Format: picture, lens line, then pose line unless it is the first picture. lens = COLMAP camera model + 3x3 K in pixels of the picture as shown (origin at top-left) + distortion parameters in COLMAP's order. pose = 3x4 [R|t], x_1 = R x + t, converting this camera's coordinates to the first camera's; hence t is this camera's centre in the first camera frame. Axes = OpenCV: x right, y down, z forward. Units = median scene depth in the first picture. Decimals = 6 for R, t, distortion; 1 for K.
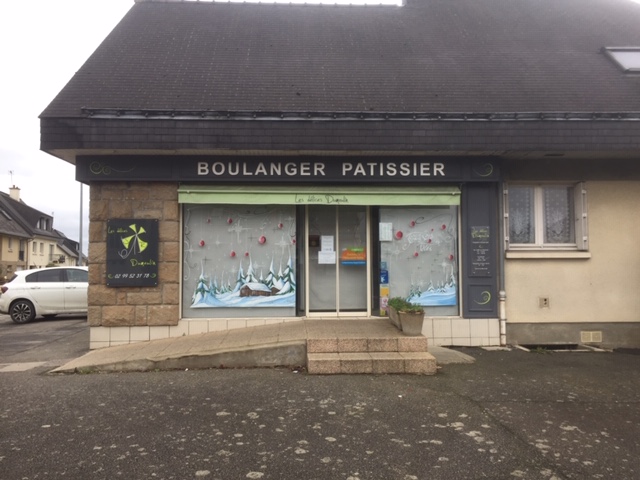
lens RADIAL K [[558.1, 0, 320.0], [0, 558.1, 240.0], [0, 0, 1]] dist [0.033329, -0.002509]
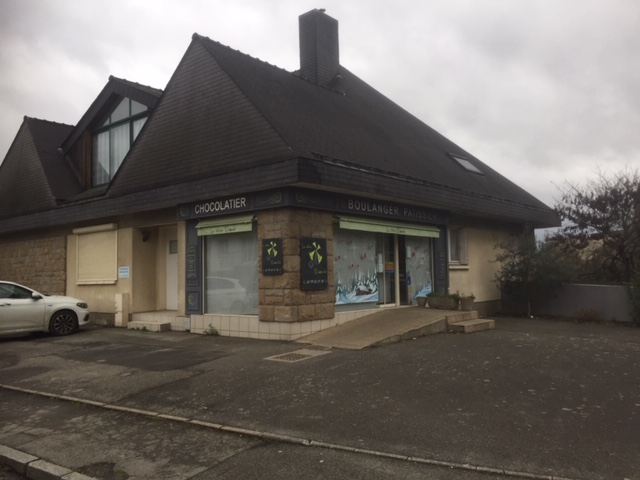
lens RADIAL K [[558.1, 0, 320.0], [0, 558.1, 240.0], [0, 0, 1]] dist [0.033329, -0.002509]
pose [[0.676700, 0.039990, 0.735172, -1.281083], [-0.018770, 0.999136, -0.037071, 0.014985], [-0.736020, 0.011286, 0.676866, 0.107055]]
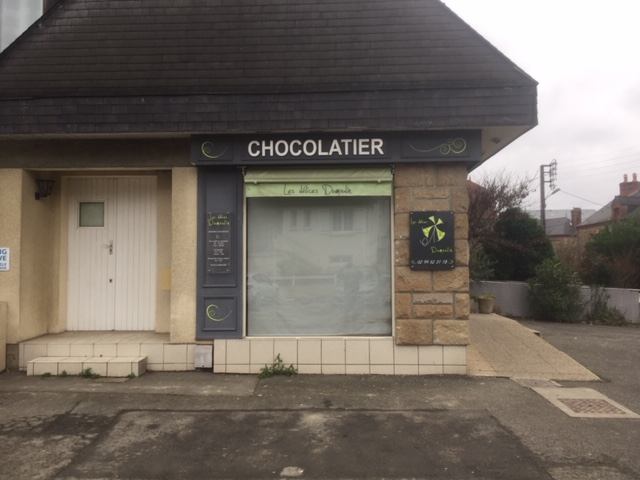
lens RADIAL K [[558.1, 0, 320.0], [0, 558.1, 240.0], [0, 0, 1]] dist [0.033329, -0.002509]
pose [[0.083923, 0.044738, 0.995467, -1.215630], [-0.042708, 0.998235, -0.041262, 0.046491], [-0.995557, -0.039052, 0.085686, 1.142320]]
